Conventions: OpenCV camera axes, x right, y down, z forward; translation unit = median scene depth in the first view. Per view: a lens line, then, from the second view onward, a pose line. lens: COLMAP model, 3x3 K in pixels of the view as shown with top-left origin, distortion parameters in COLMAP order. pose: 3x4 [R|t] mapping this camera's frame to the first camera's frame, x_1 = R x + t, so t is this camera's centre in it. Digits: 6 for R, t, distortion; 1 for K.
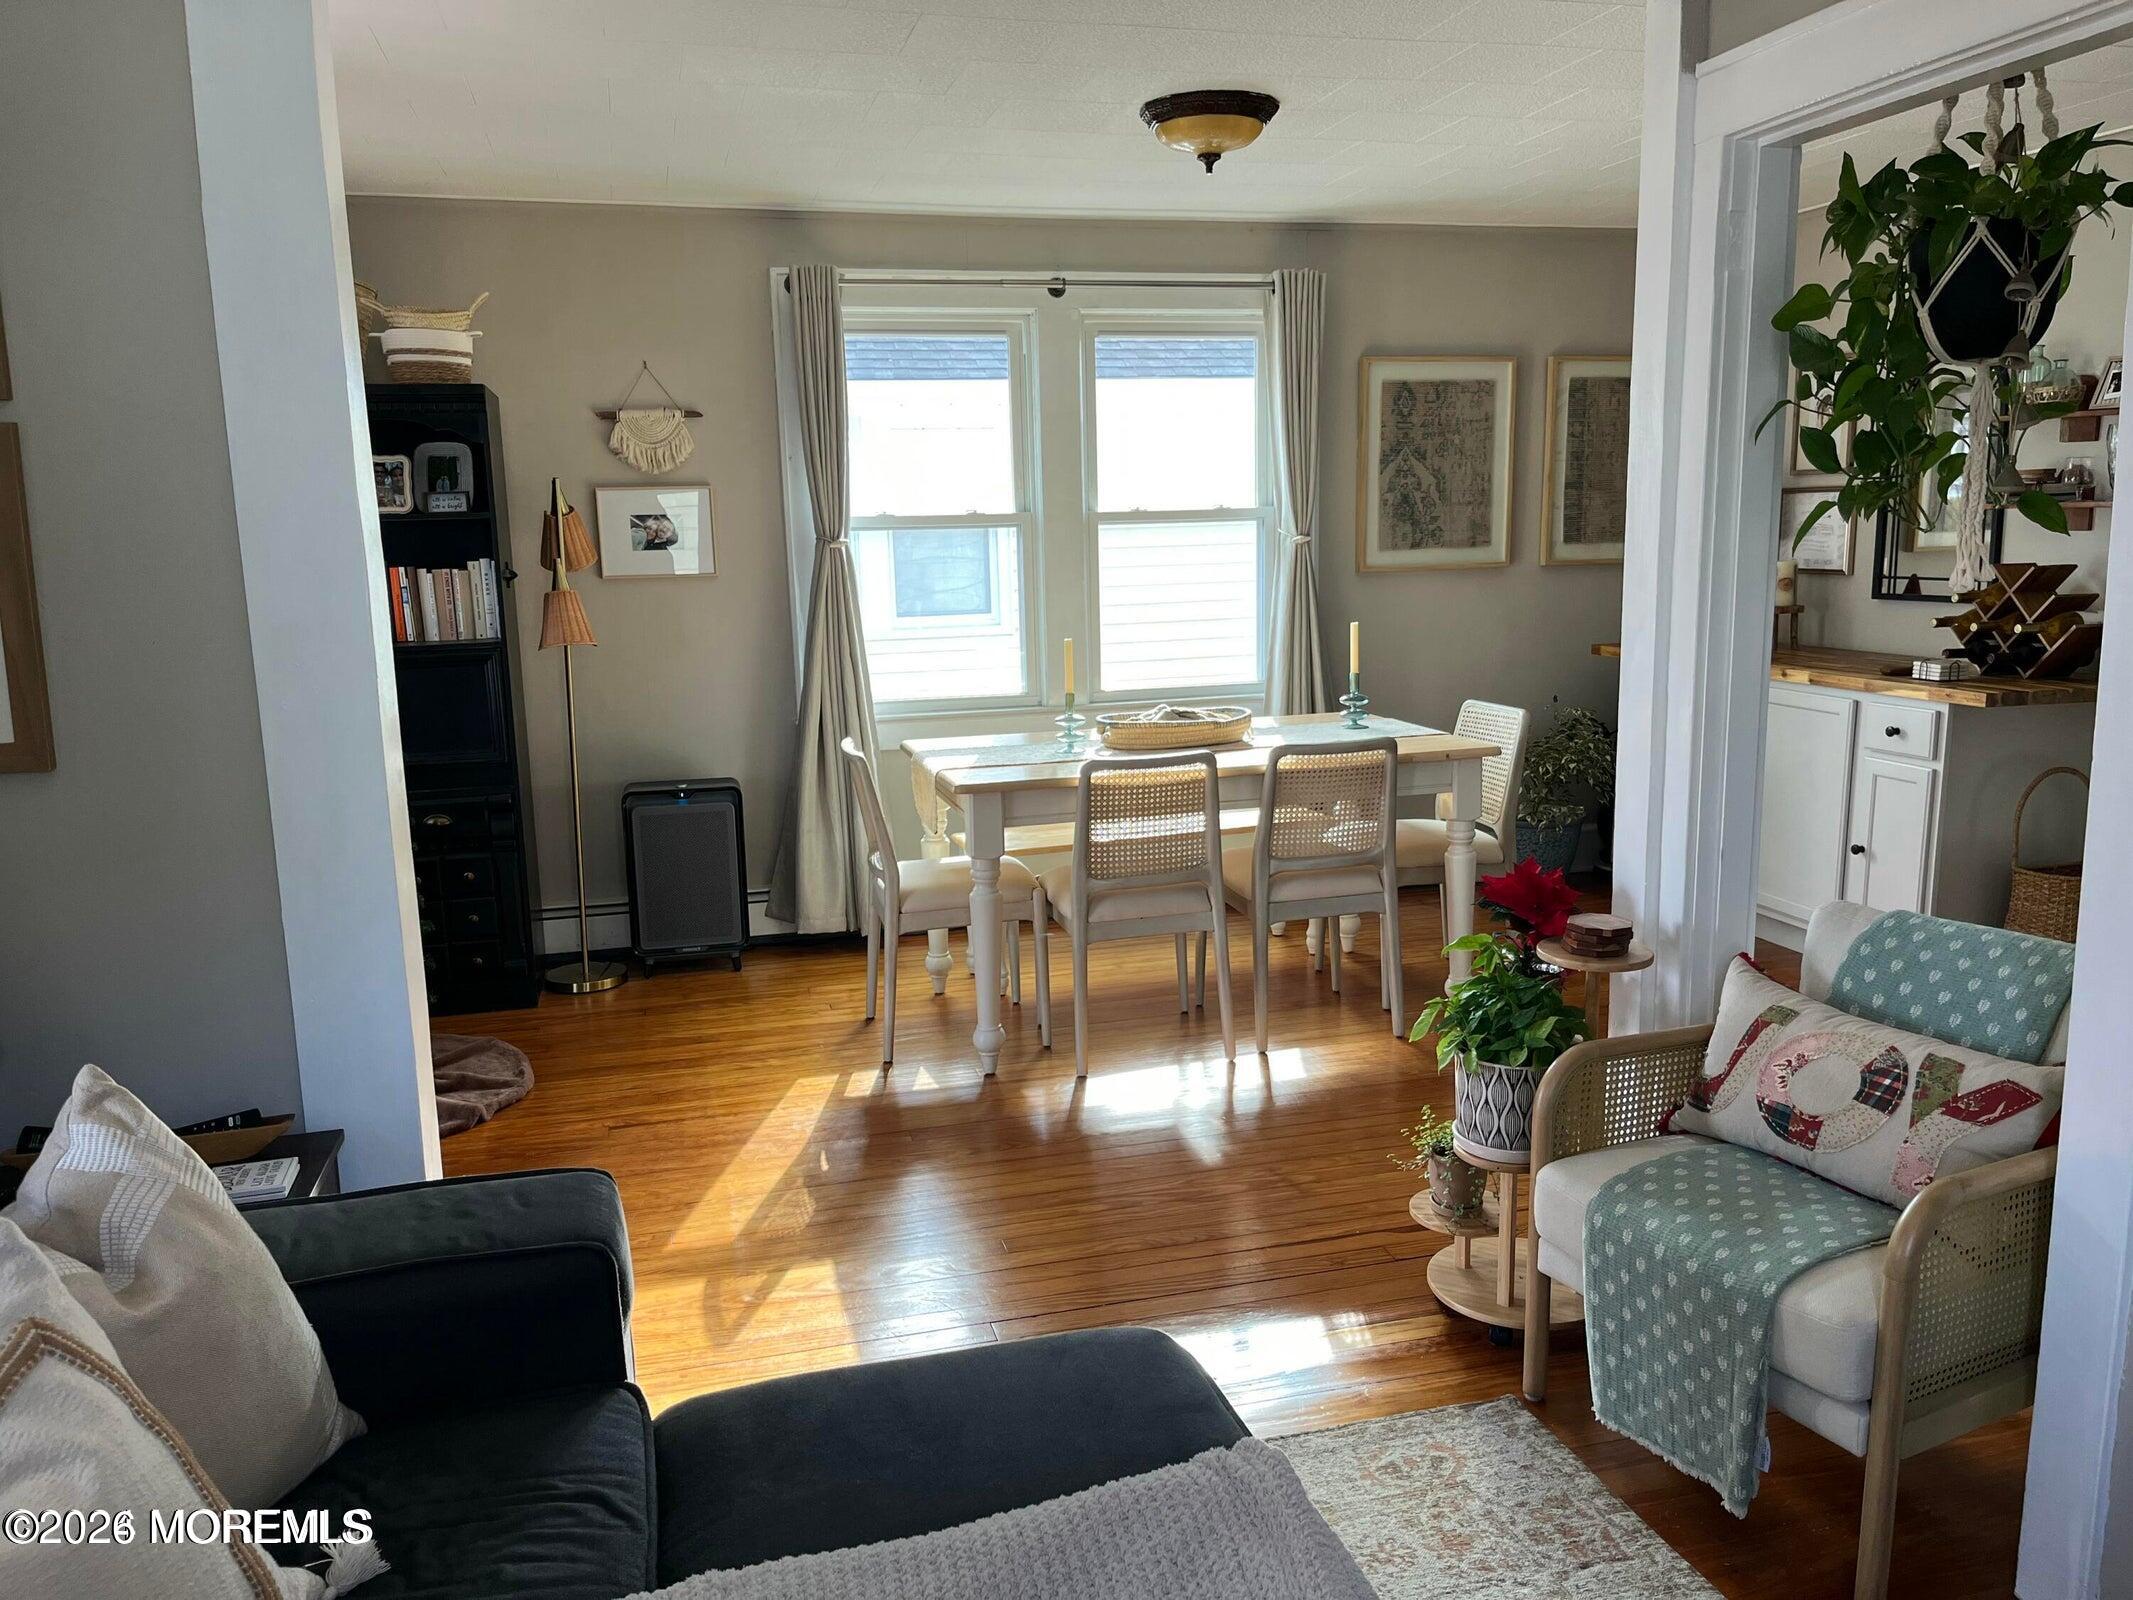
lens RADIAL K [[1608.9, 0, 1071.0], [0, 1608.9, 809.5], [0, 0, 1]] dist [0.052976, -0.072197]
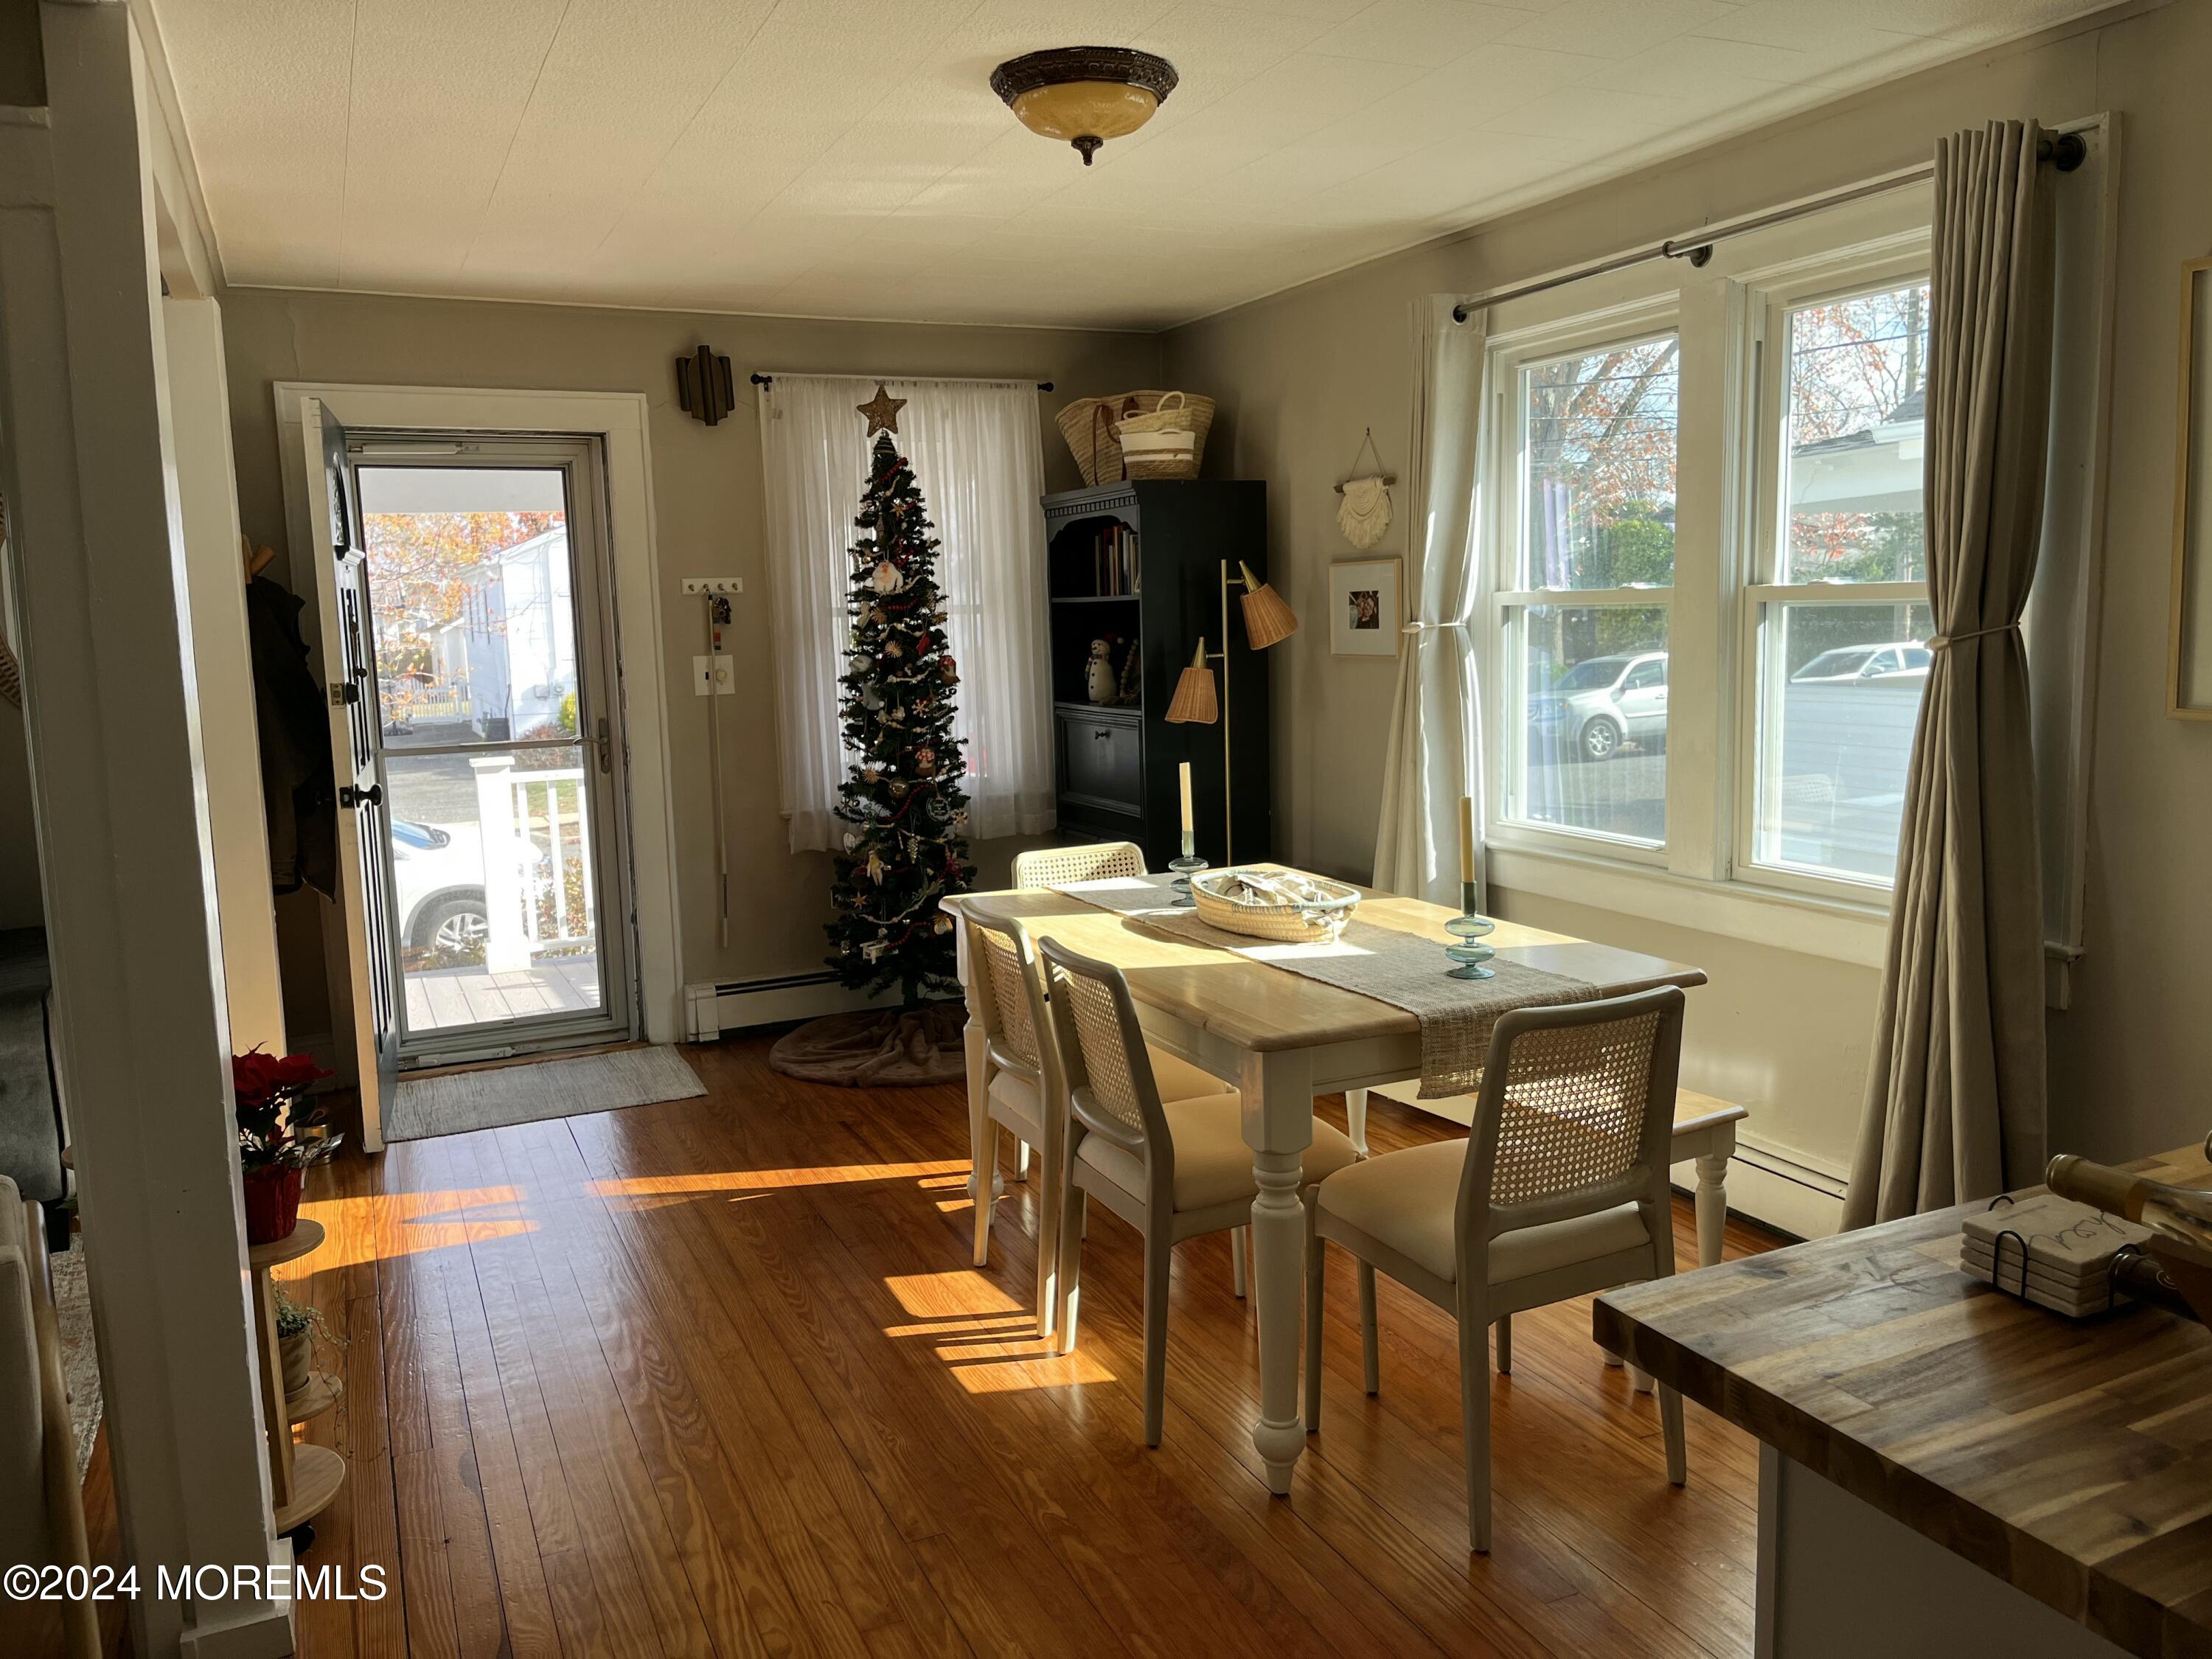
lens RADIAL K [[1668.5, 0, 1125.3], [0, 1668.5, 838.0], [0, 0, 1]] dist [0.052976, -0.072197]
pose [[0.183433, 0.151079, -0.971353, 0.856918], [-0.158877, 0.979685, 0.122372, -0.177049], [0.970108, 0.131878, 0.203710, 0.876974]]
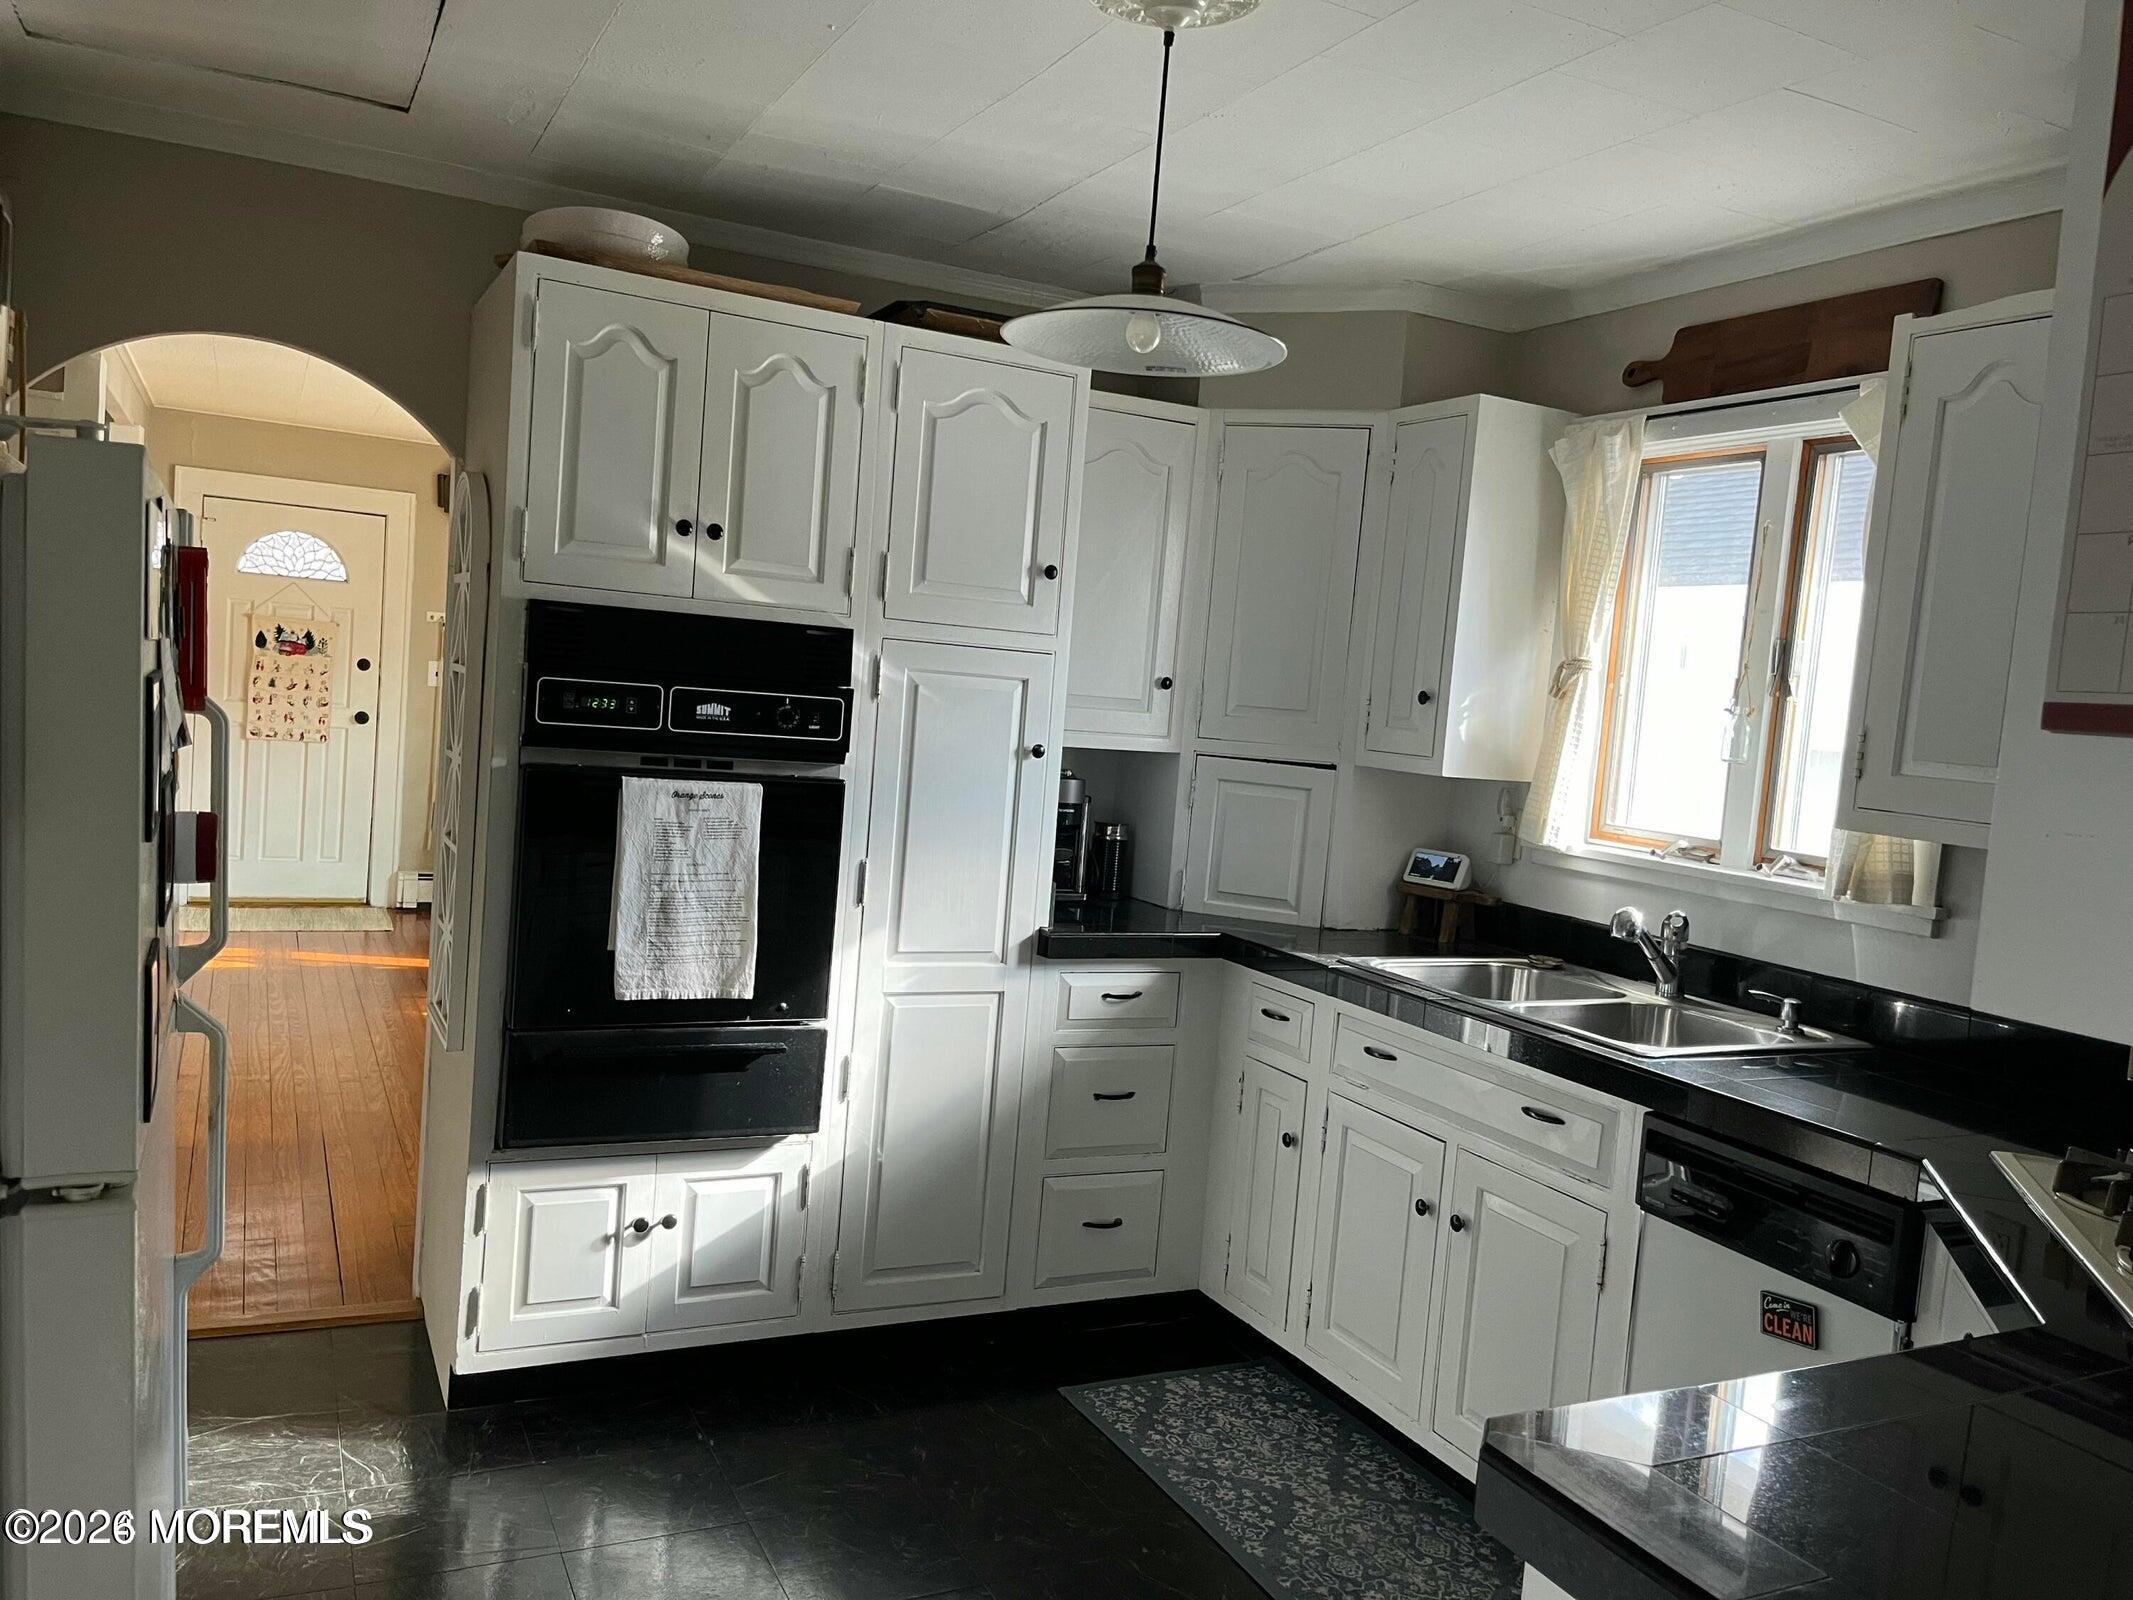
lens RADIAL K [[1608.9, 0, 1107.8], [0, 1608.9, 812.0], [0, 0, 1]] dist [0.052976, -0.072197]
pose [[0.221561, 0.113600, -0.968507, 1.642000], [-0.264488, 0.962962, 0.052444, -0.248841], [0.938593, 0.244539, 0.243401, 1.143978]]
